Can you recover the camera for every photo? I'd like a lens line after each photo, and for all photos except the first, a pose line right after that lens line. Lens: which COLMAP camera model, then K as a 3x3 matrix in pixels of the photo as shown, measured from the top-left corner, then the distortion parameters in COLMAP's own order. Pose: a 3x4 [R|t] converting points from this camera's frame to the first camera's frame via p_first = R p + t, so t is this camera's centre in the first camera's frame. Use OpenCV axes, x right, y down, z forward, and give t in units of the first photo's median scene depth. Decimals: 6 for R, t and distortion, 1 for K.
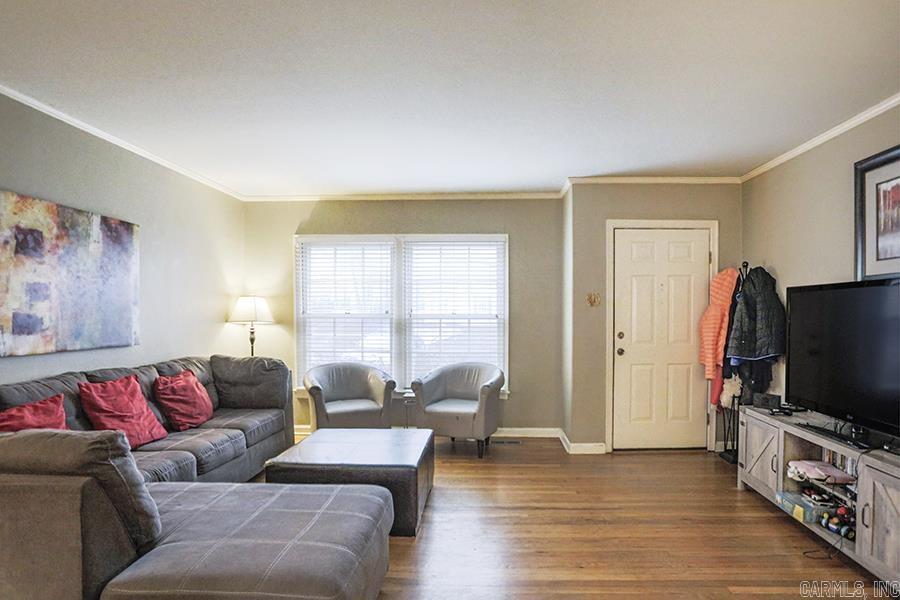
lens RADIAL K [[477.8, 0, 458.4], [0, 477.8, 325.9], [0, 0, 1]] dist [-0.058678, 0.012379]
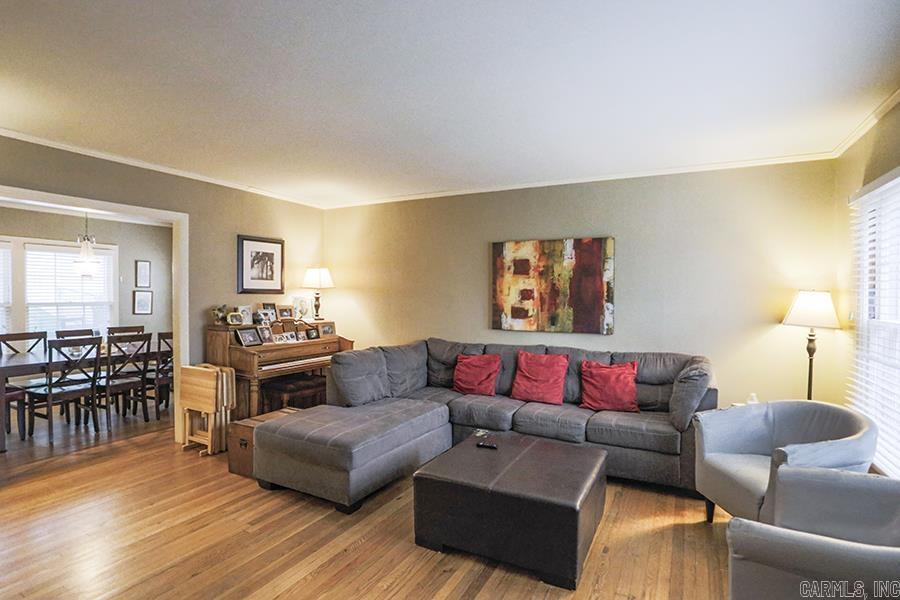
lens RADIAL K [[477.8, 0, 453.4], [0, 477.8, 298.2], [0, 0, 1]] dist [-0.058678, 0.012379]
pose [[-0.429797, -0.010359, -0.902866, 0.586248], [-0.038270, 0.999245, 0.006753, -0.045790], [0.902114, 0.037455, -0.429869, 1.114505]]
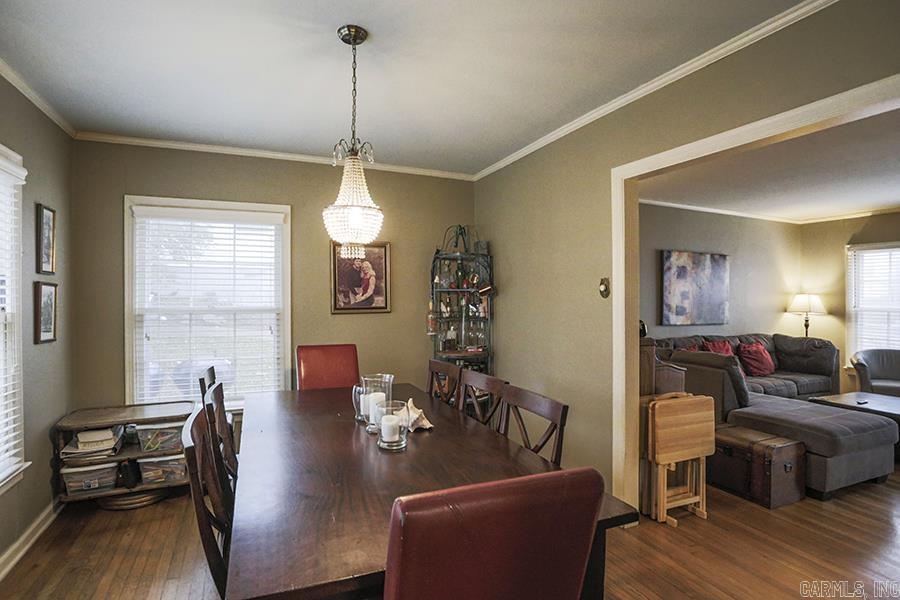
lens RADIAL K [[462.8, 0, 444.0], [0, 462.8, 301.4], [0, 0, 1]] dist [-0.020899, 0.000277]
pose [[0.458382, 0.005862, -0.888736, 0.332492], [-0.030325, 0.999499, -0.009048, 0.004075], [0.888238, 0.031098, 0.458331, -0.696352]]
